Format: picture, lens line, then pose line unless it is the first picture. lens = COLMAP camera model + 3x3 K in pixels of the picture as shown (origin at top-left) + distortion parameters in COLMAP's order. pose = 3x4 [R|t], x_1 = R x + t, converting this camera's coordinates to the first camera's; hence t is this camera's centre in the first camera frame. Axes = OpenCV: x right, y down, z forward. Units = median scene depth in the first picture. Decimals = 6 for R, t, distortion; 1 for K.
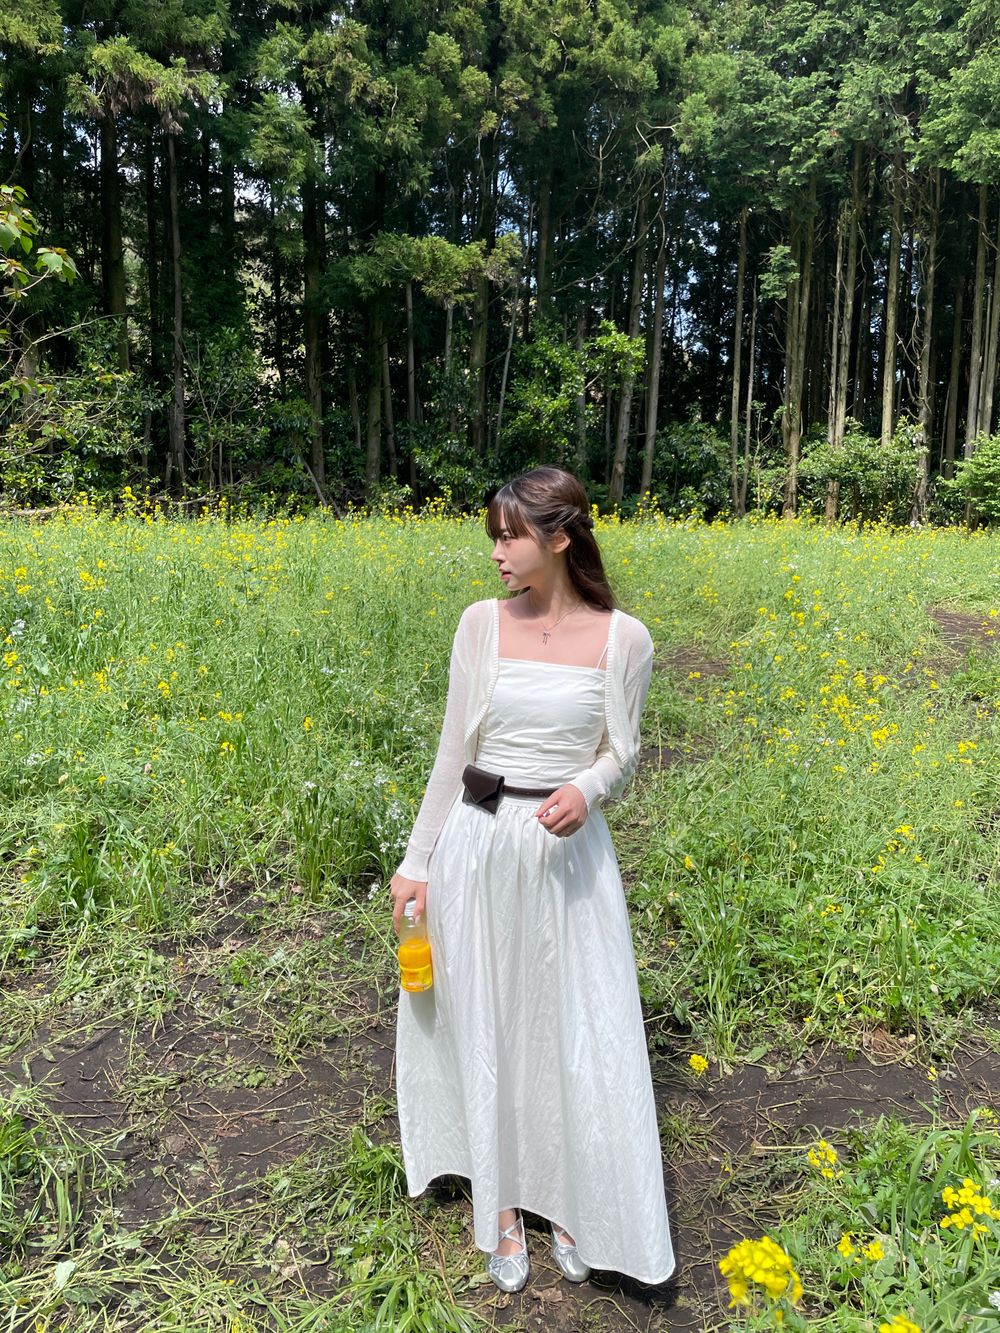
lens RADIAL K [[1008.2, 0, 500.0], [0, 1008.2, 666.5], [0, 0, 1]] dist [0.108409, 0.000574]
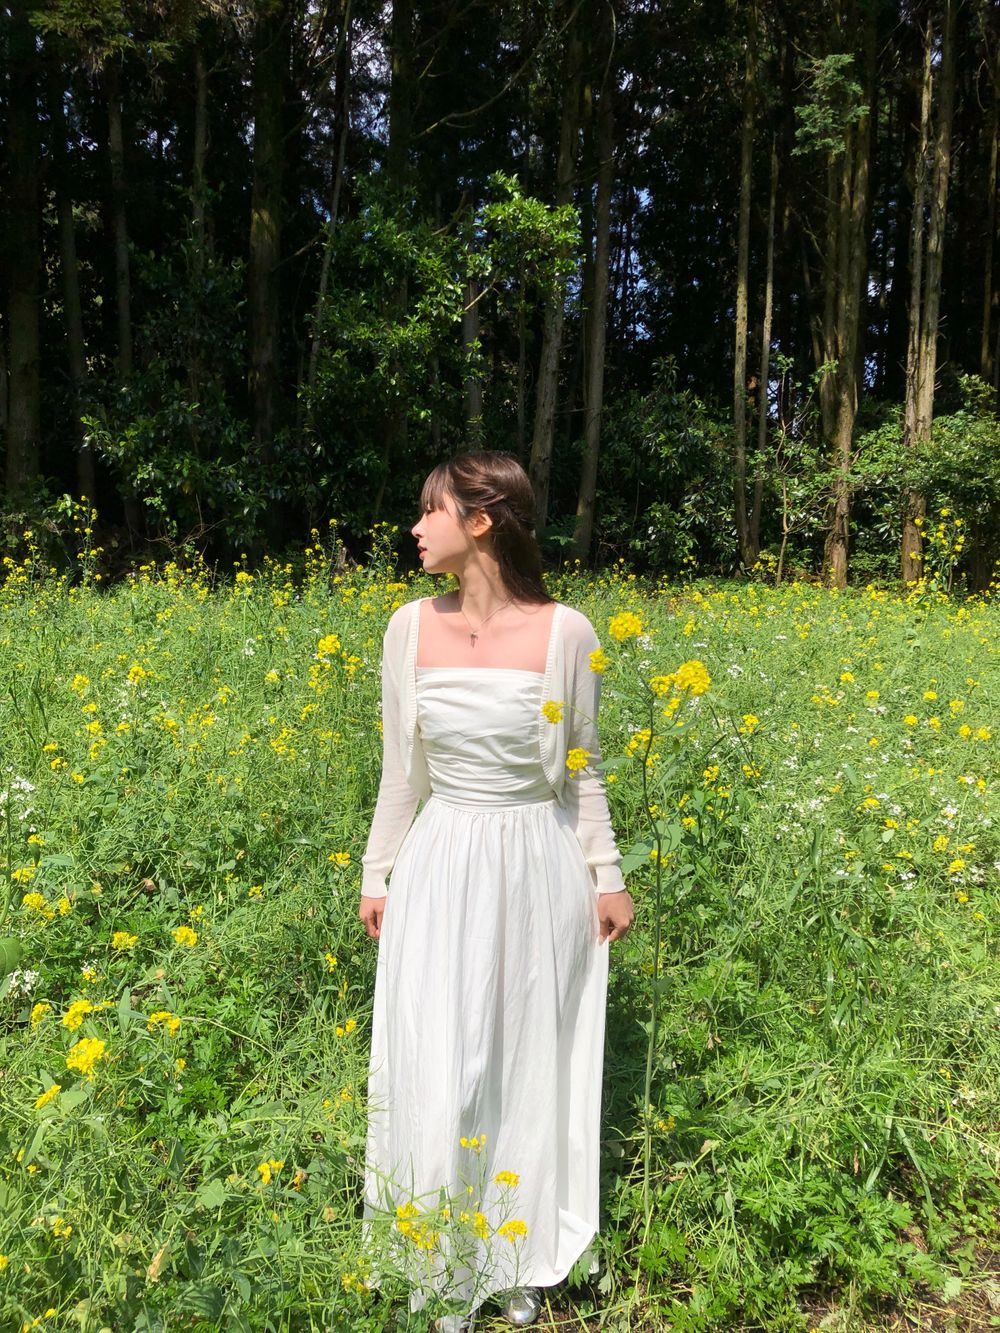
lens RADIAL K [[1010.4, 0, 500.0], [0, 1010.4, 666.5], [0, 0, 1]] dist [0.004685, 0.003290]
pose [[0.998651, -0.002862, 0.051846, 0.068969], [0.003470, 0.999926, -0.011640, -0.081744], [-0.051809, 0.011804, 0.998587, 0.456670]]
